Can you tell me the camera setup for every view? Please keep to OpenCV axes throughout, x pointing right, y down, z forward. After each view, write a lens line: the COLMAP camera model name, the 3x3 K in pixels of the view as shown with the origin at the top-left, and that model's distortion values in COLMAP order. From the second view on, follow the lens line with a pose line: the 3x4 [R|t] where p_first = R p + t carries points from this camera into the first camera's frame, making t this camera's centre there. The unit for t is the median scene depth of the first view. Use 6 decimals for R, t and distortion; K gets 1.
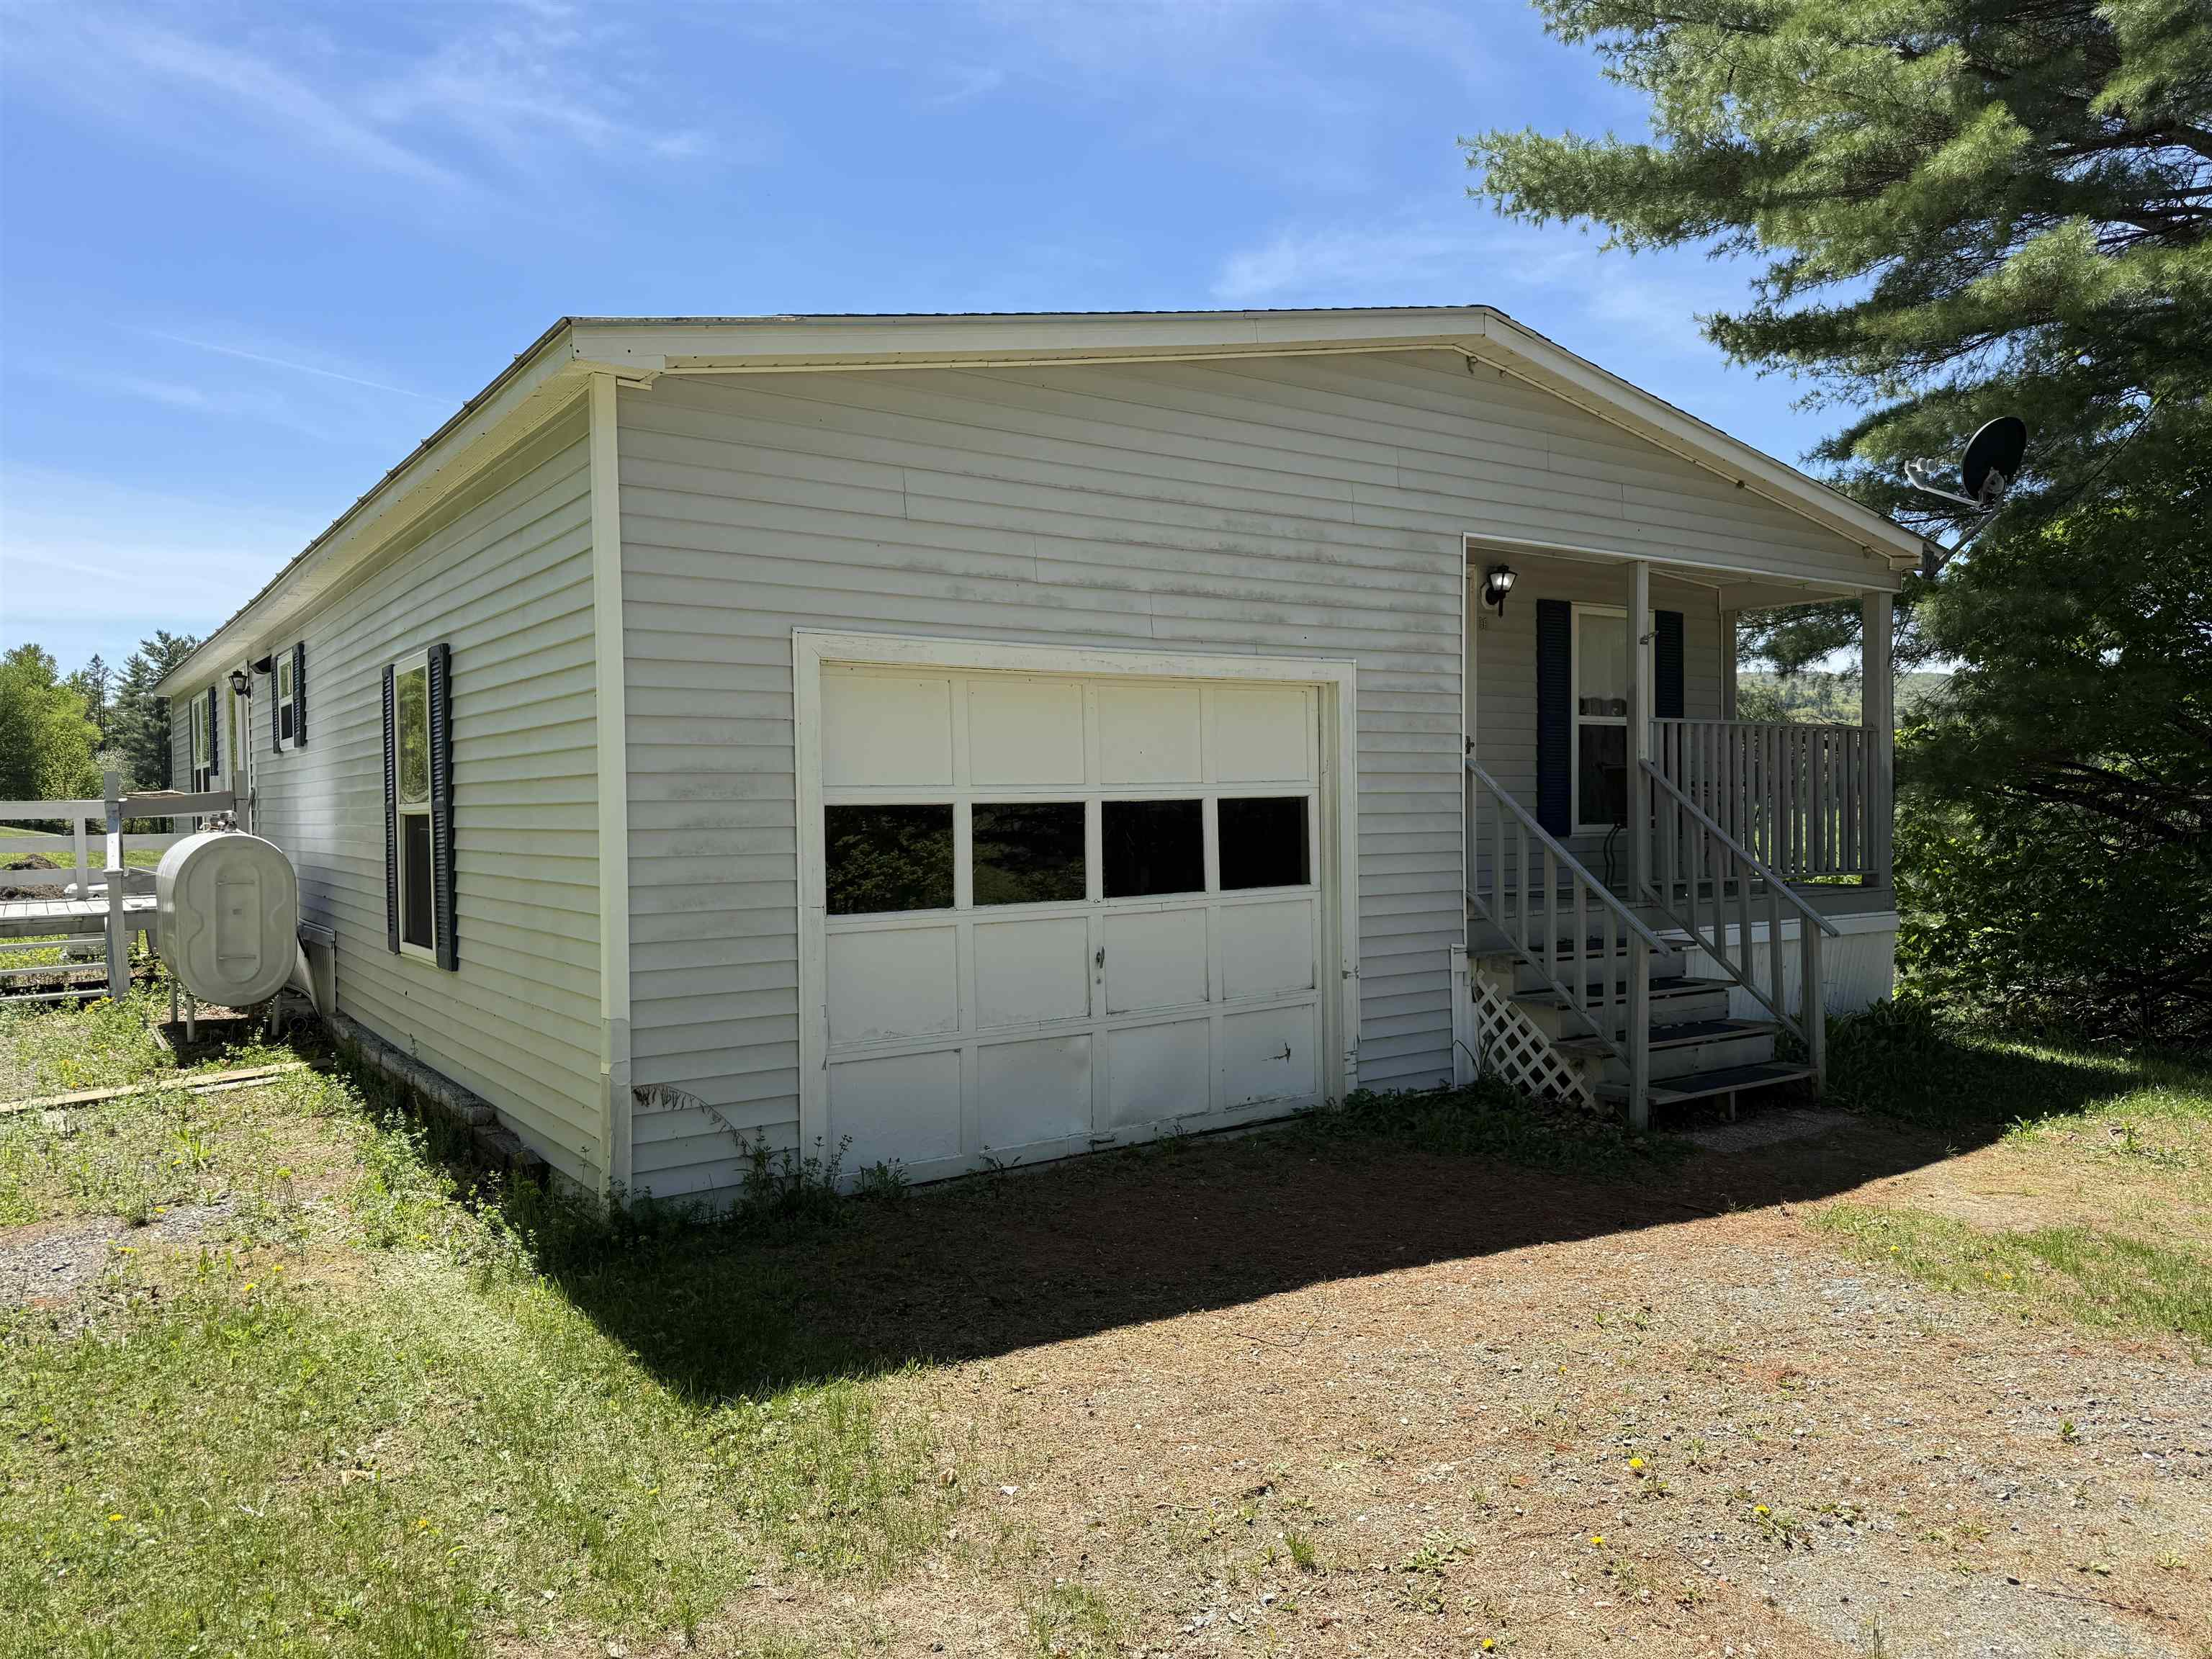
lens RADIAL K [[1568.4, 0, 1104.9], [0, 1568.4, 836.0], [0, 0, 1]] dist [0.013838, -0.018054]
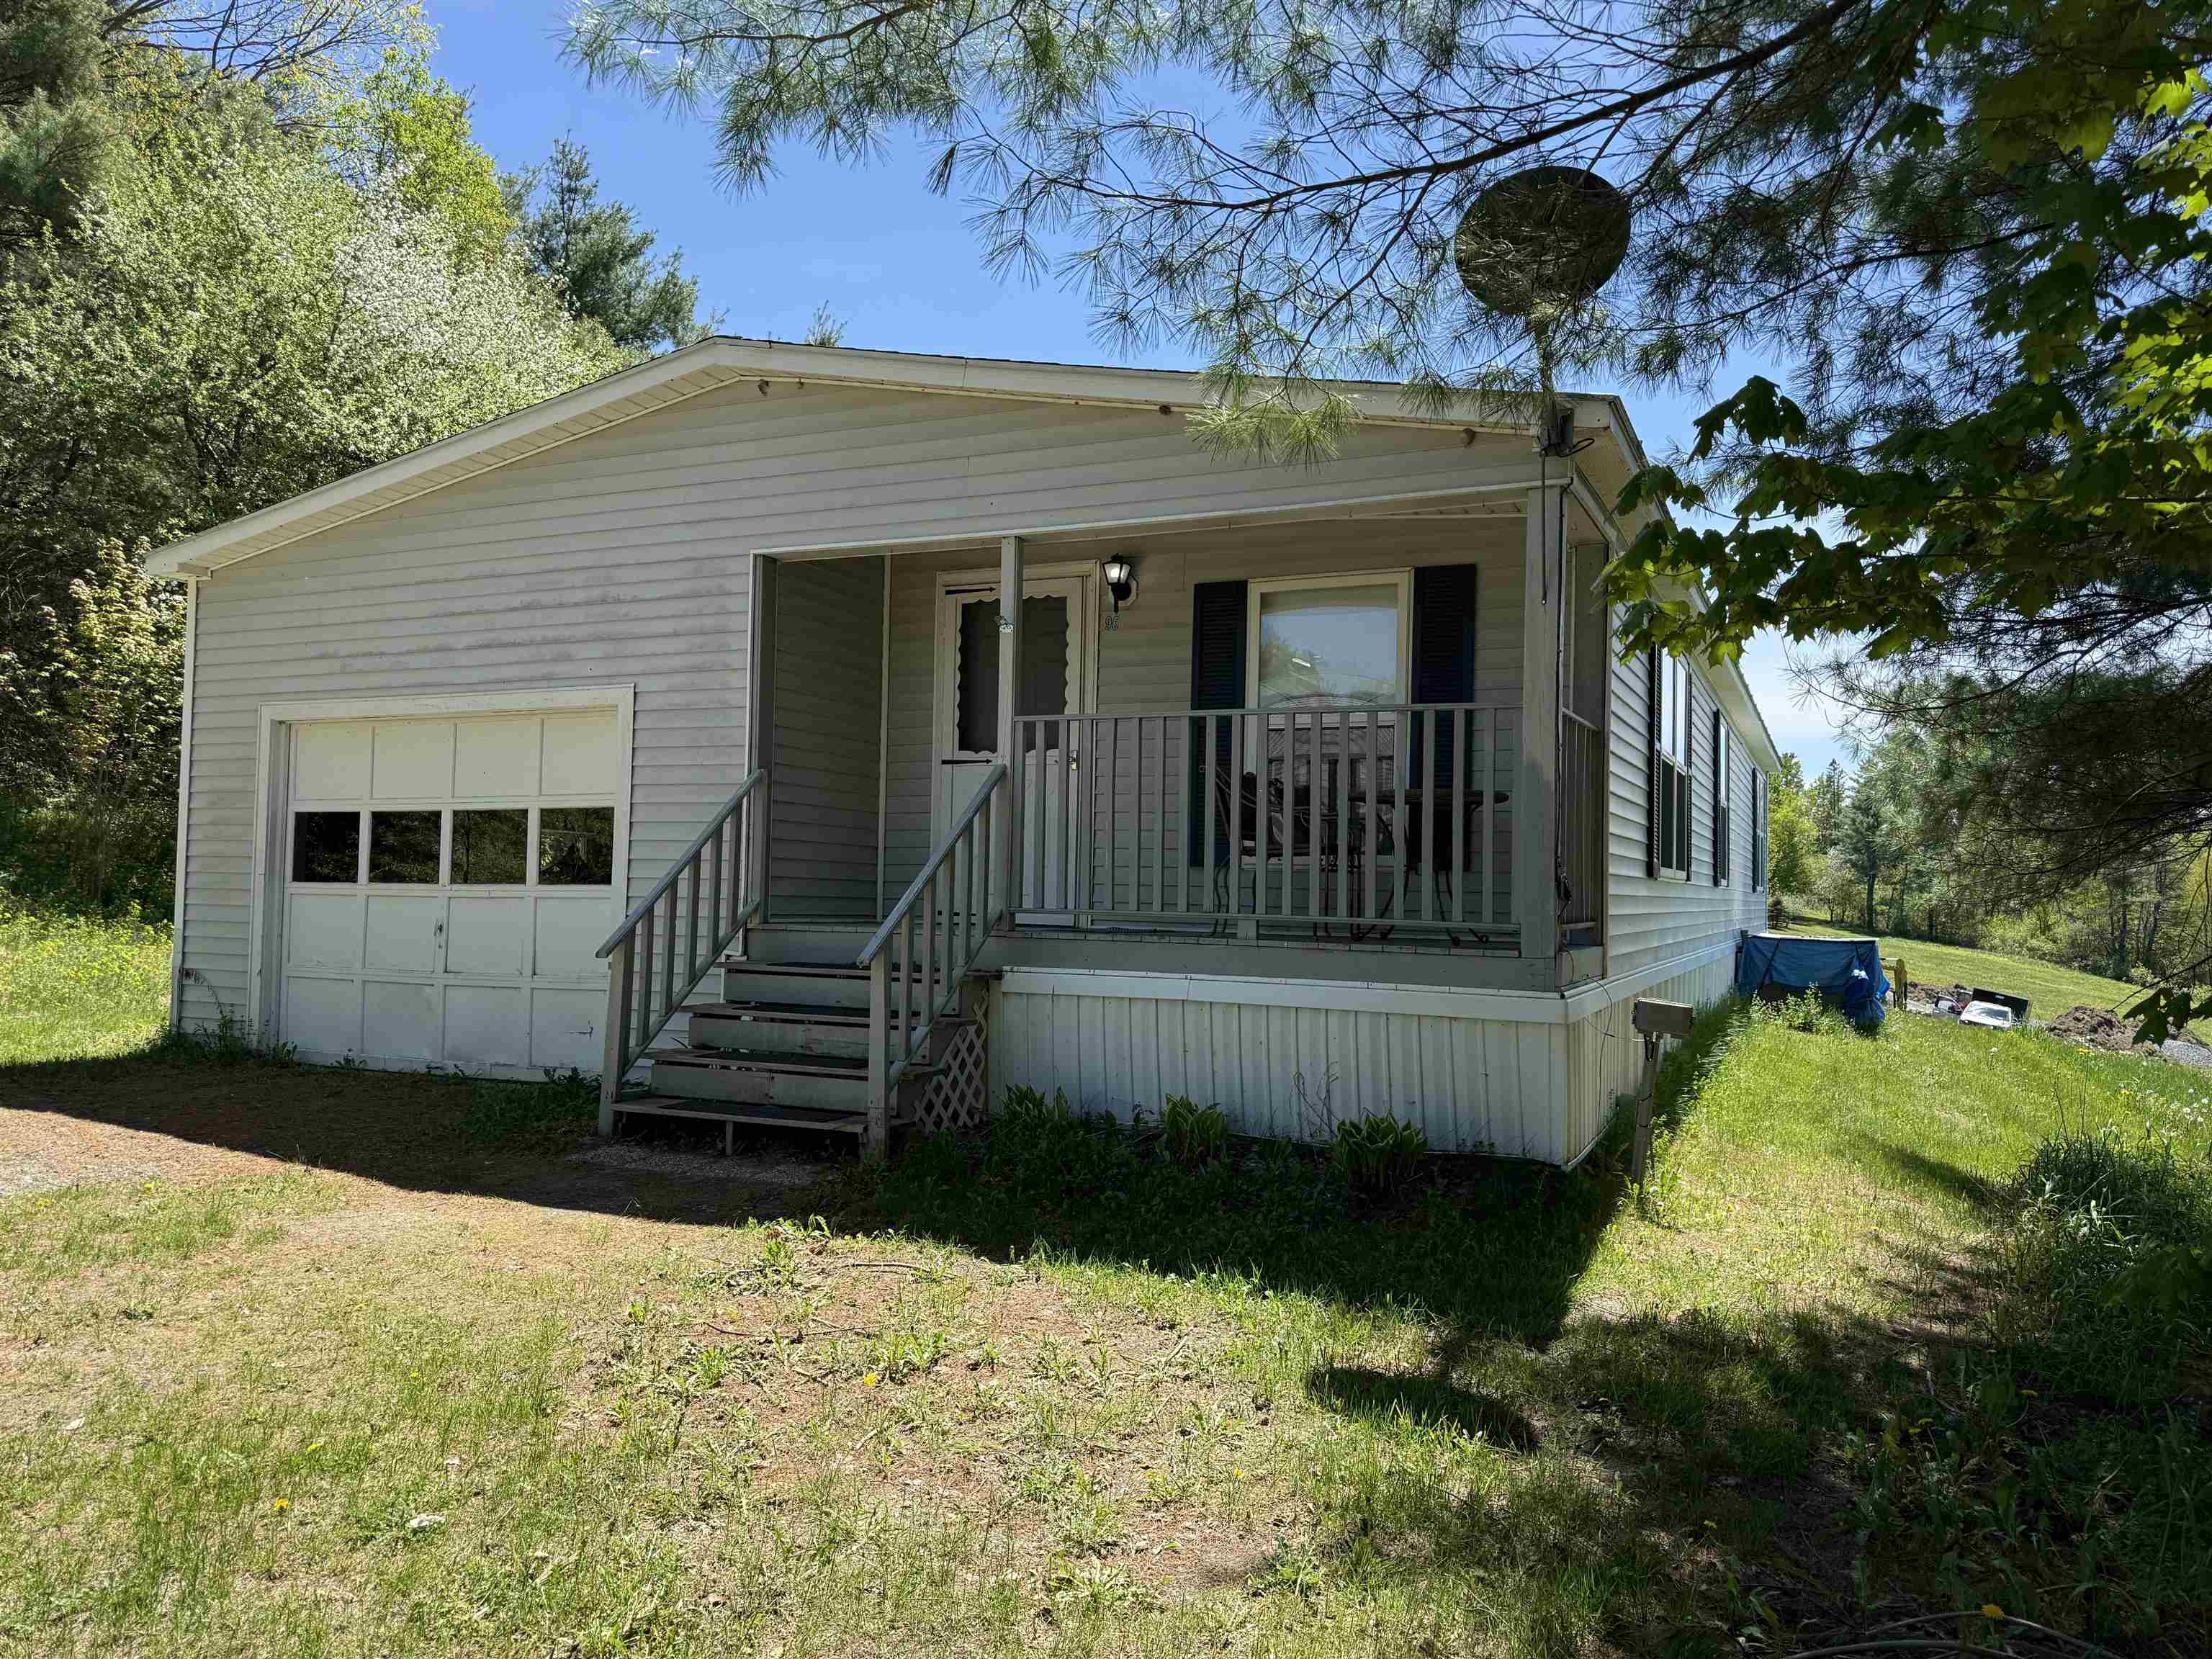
lens RADIAL K [[1568.4, 0, 1116.9], [0, 1568.4, 822.4], [0, 0, 1]] dist [0.013838, -0.018054]
pose [[0.528162, -0.017617, -0.848961, 1.333076], [-0.042016, 0.998018, -0.046849, 0.024948], [0.848103, 0.060414, 0.526375, 0.732280]]
